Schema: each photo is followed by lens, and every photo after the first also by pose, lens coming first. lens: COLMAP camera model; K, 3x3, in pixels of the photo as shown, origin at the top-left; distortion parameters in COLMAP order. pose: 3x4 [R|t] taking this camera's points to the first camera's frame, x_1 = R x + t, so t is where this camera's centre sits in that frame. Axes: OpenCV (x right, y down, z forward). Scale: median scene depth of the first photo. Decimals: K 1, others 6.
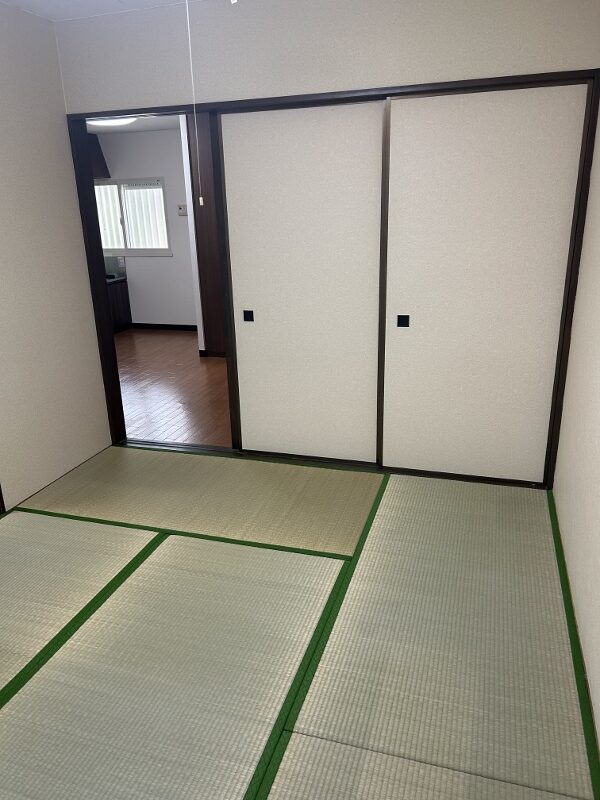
lens RADIAL K [[599.6, 0, 302.8], [0, 599.6, 399.0], [0, 0, 1]] dist [0.029509, -0.011946]
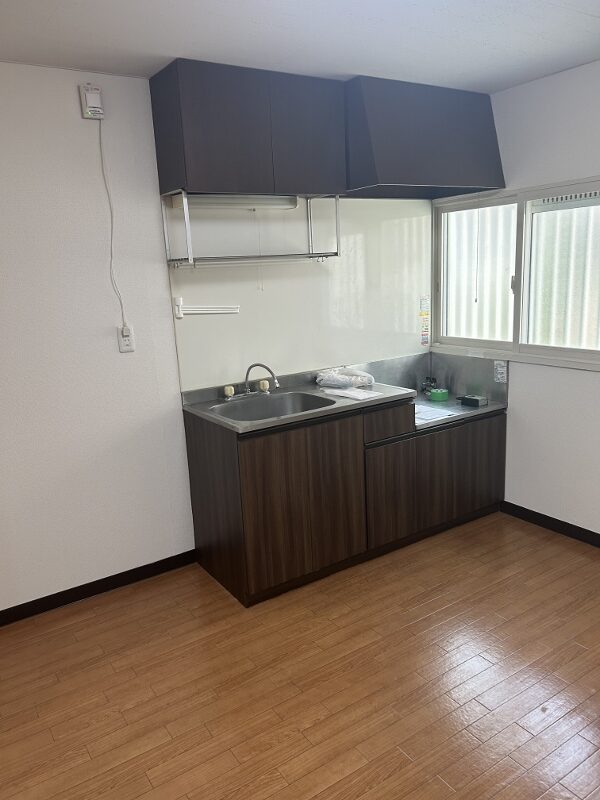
lens RADIAL K [[599.6, 0, 280.7], [0, 599.6, 392.9], [0, 0, 1]] dist [0.029509, -0.011946]
pose [[0.773485, 0.117942, -0.622744, -0.149076], [-0.175637, 0.983941, -0.031802, -0.171966], [0.608993, 0.133976, 0.781779, 0.560531]]
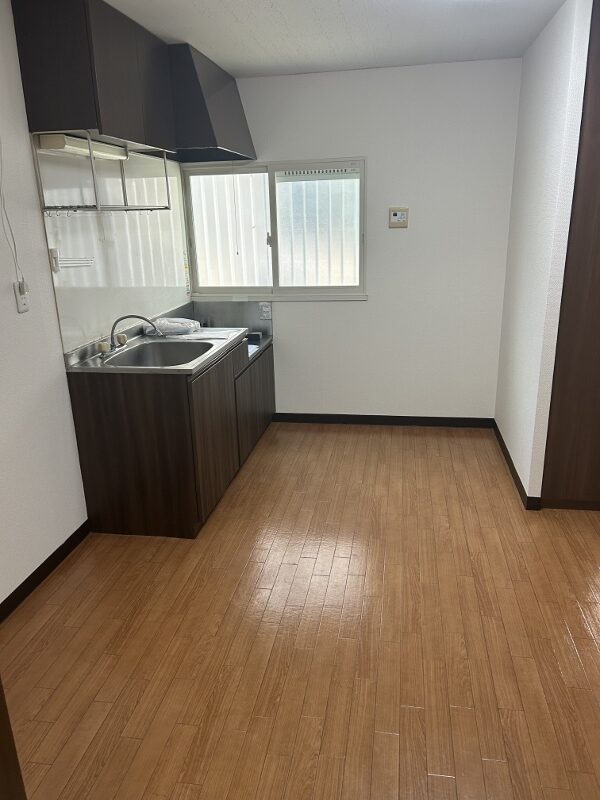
lens RADIAL K [[599.6, 0, 296.6], [0, 599.6, 402.9], [0, 0, 1]] dist [0.029509, -0.011946]
pose [[0.990494, -0.040708, 0.131394, -0.356806], [0.044269, 0.998724, -0.024293, -0.128600], [-0.130237, 0.029879, 0.991033, 0.449721]]
